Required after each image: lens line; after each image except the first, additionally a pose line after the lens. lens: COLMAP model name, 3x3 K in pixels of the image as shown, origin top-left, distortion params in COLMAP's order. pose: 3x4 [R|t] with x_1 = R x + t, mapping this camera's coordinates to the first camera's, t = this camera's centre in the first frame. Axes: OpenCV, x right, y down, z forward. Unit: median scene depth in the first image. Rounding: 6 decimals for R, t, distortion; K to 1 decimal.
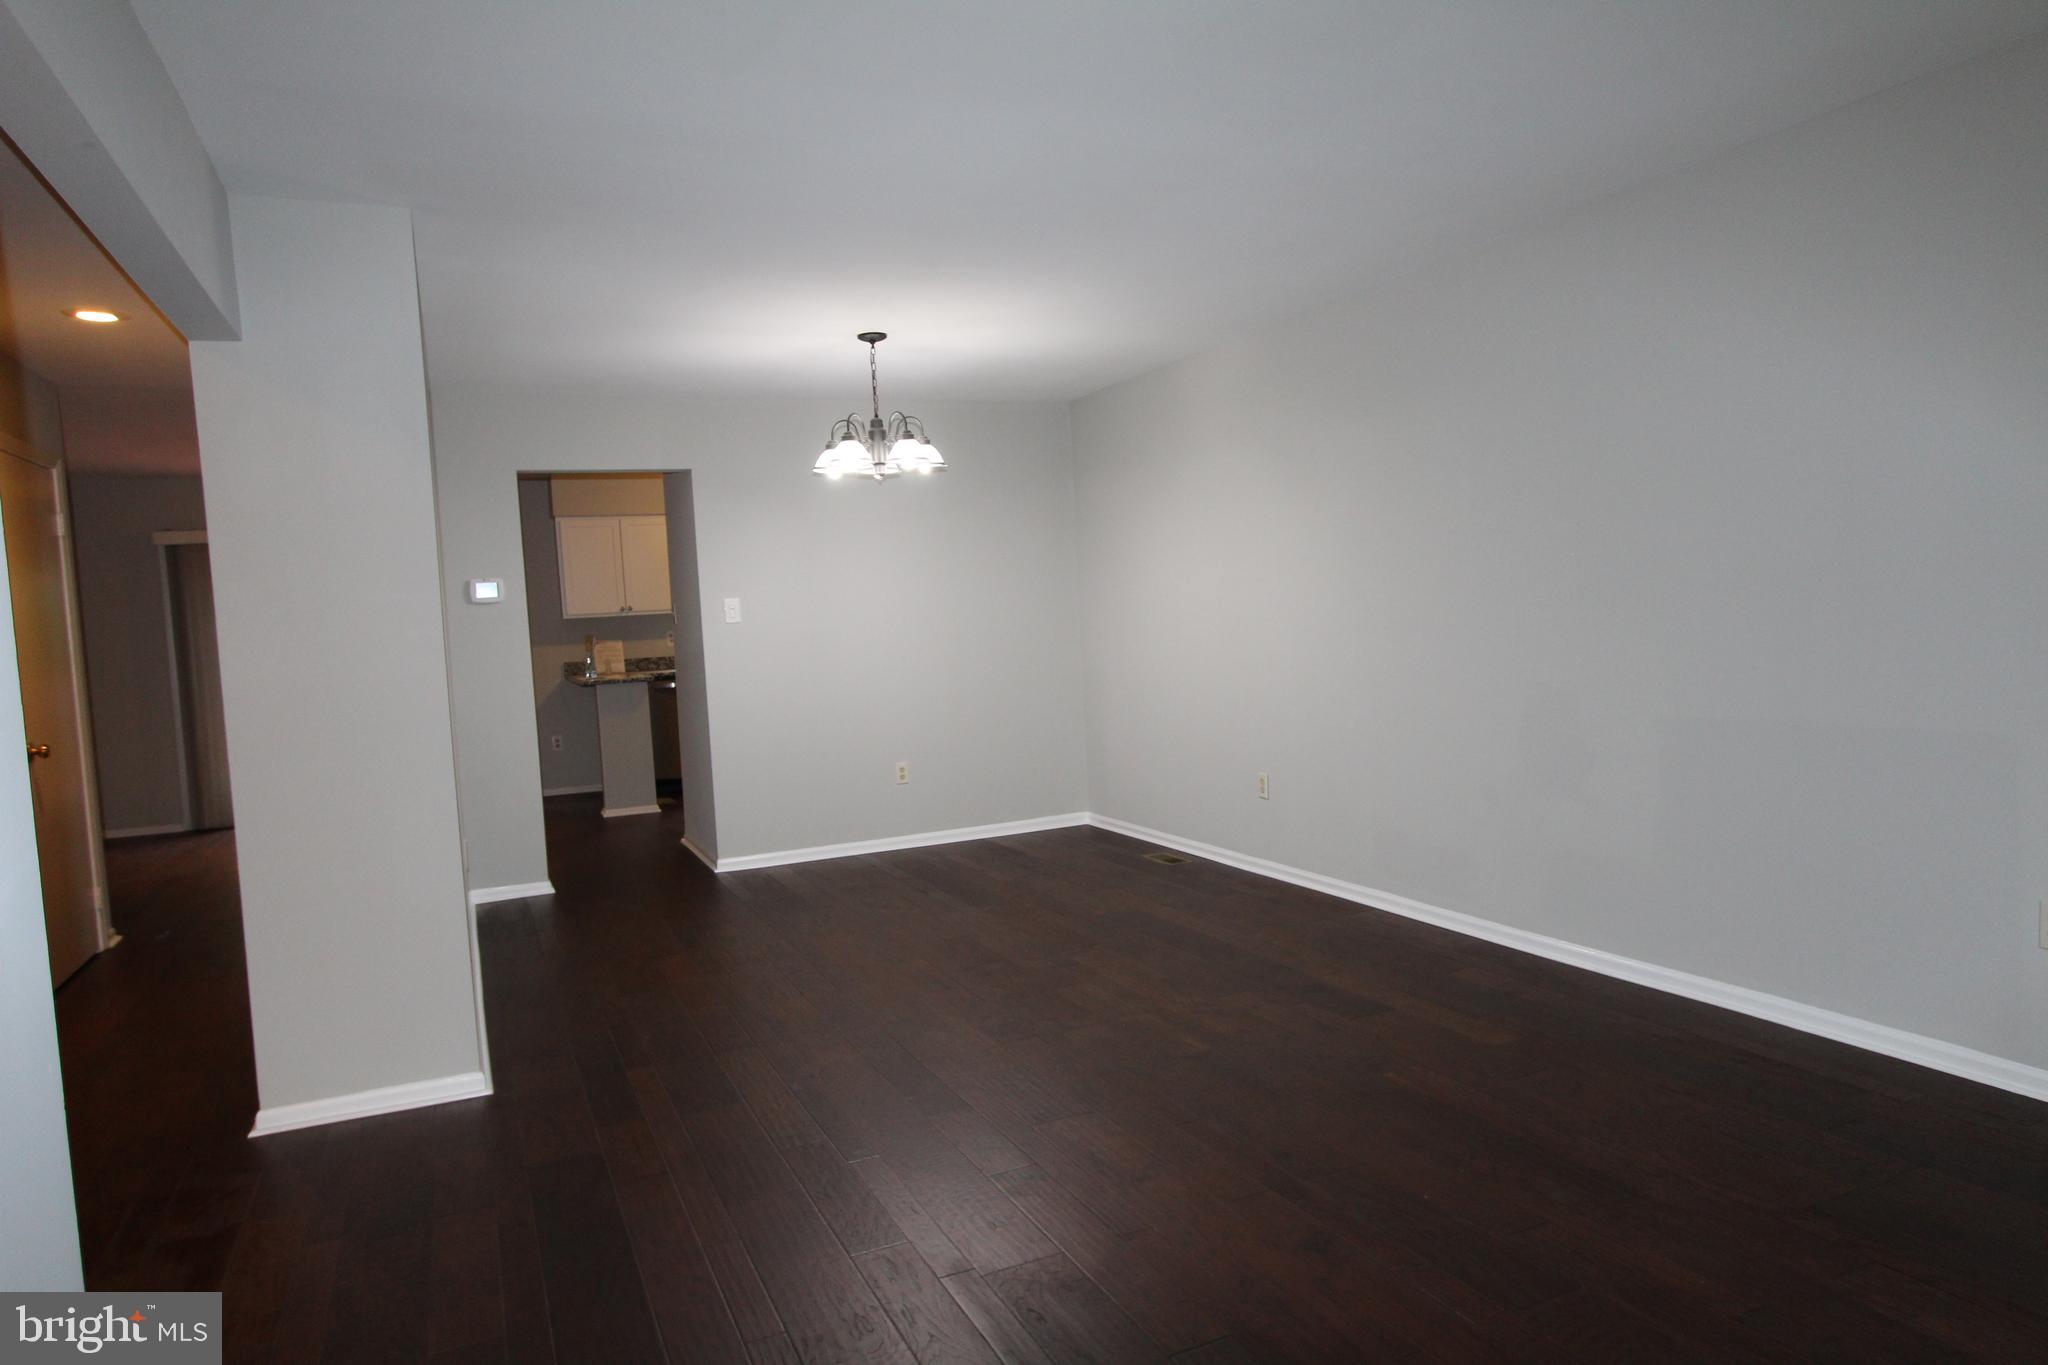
lens RADIAL K [[1291.4, 0, 1029.2], [0, 1291.4, 697.8], [0, 0, 1]] dist [-0.003130, 0.002424]
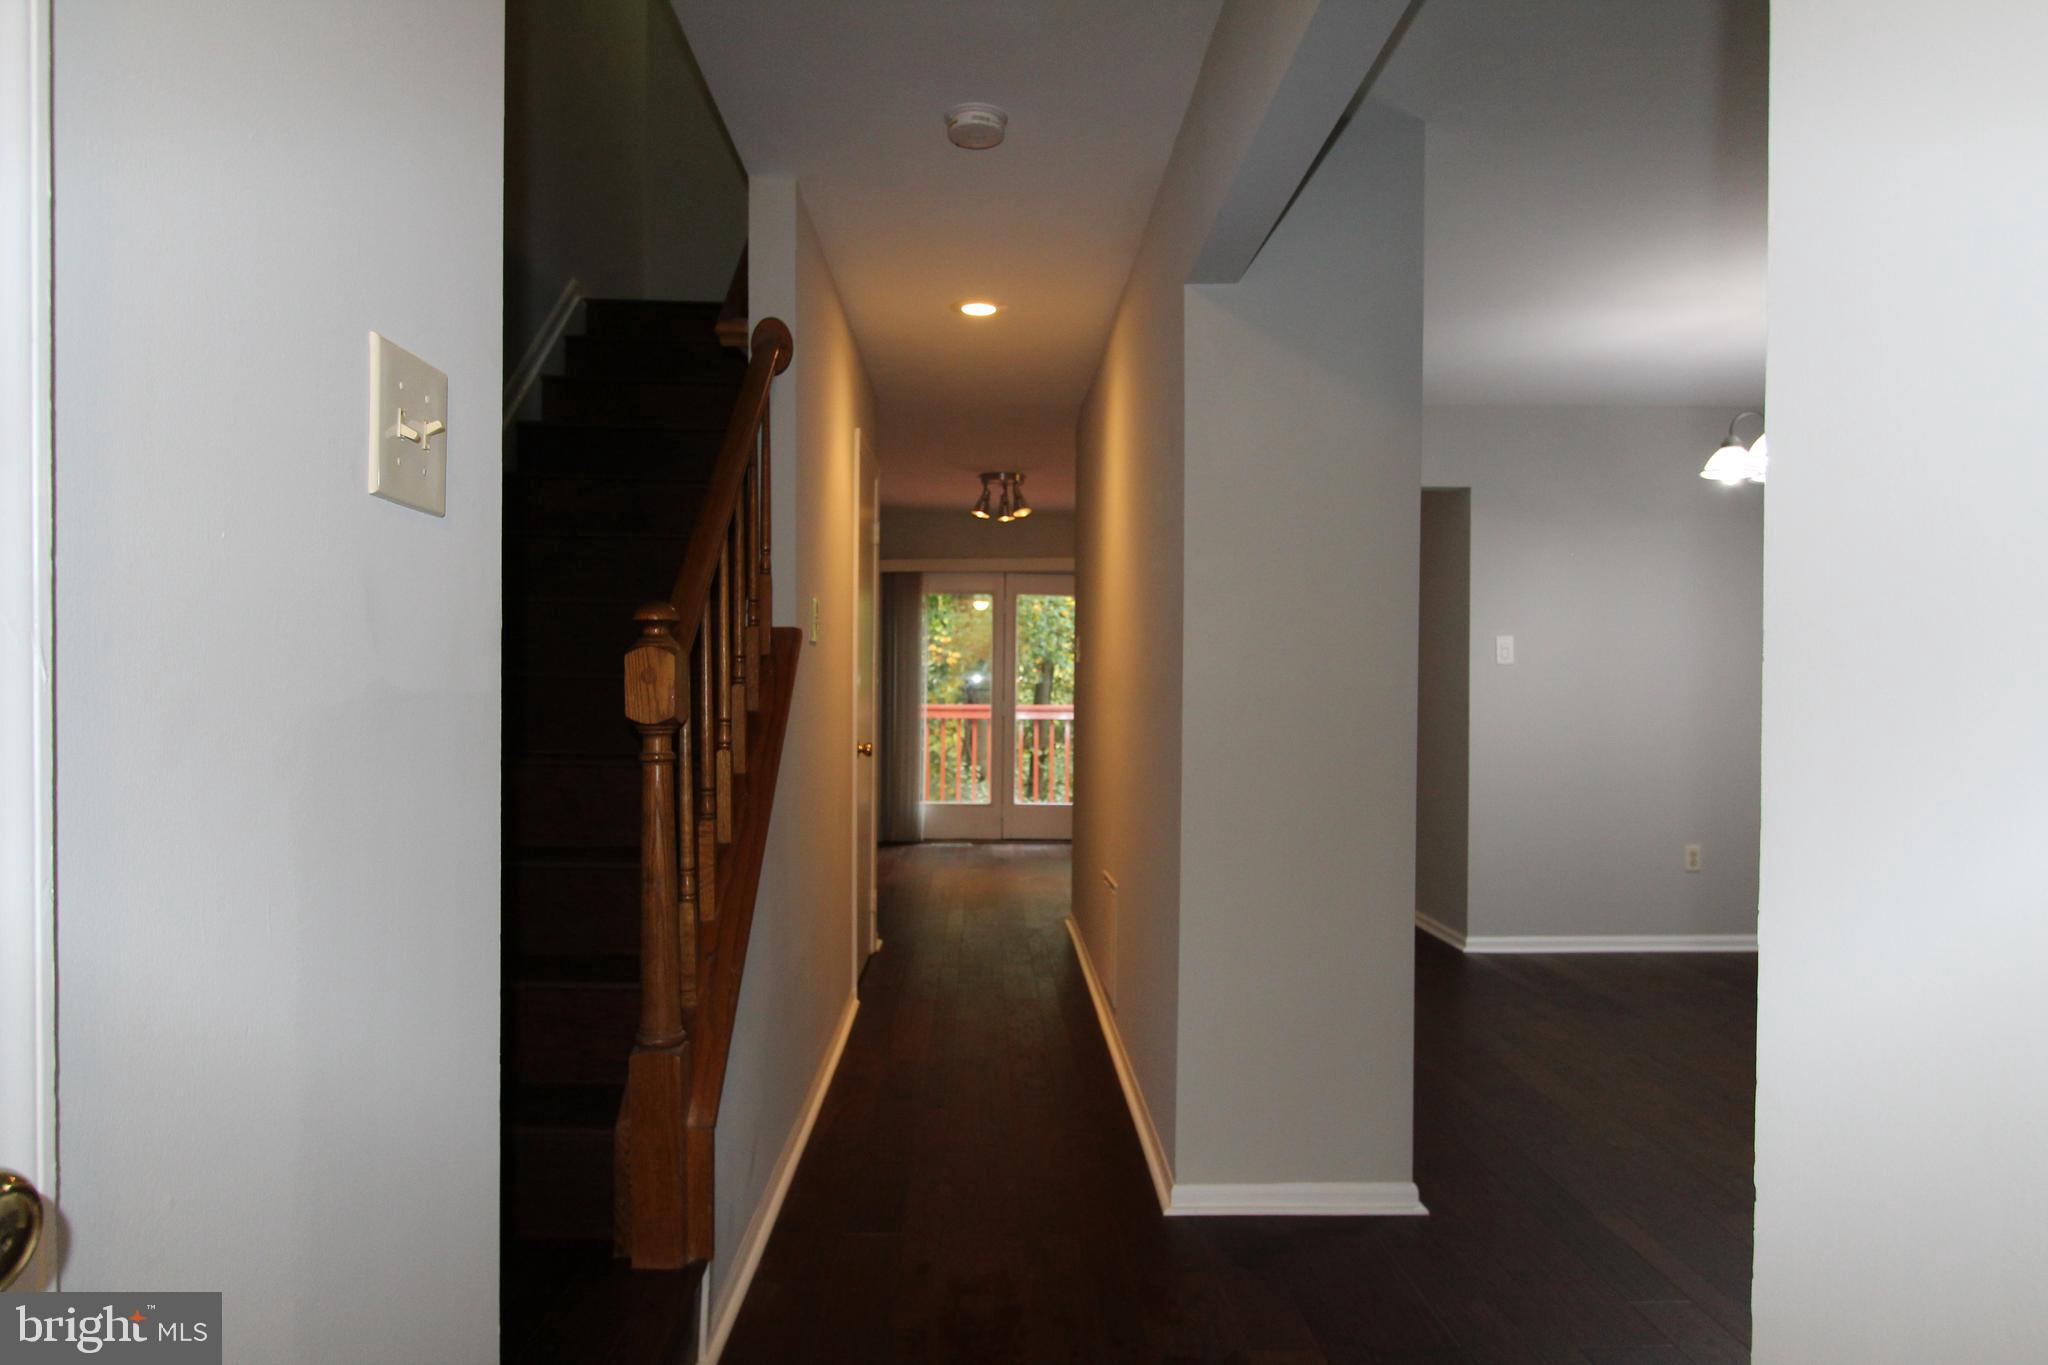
lens RADIAL K [[1291.4, 0, 1029.2], [0, 1291.4, 697.8], [0, 0, 1]] dist [-0.003130, 0.002424]
pose [[0.920601, 0.056202, -0.386438, -0.187985], [-0.076153, 0.996428, -0.036500, 0.019999], [0.383006, 0.063031, 0.921593, 0.082918]]
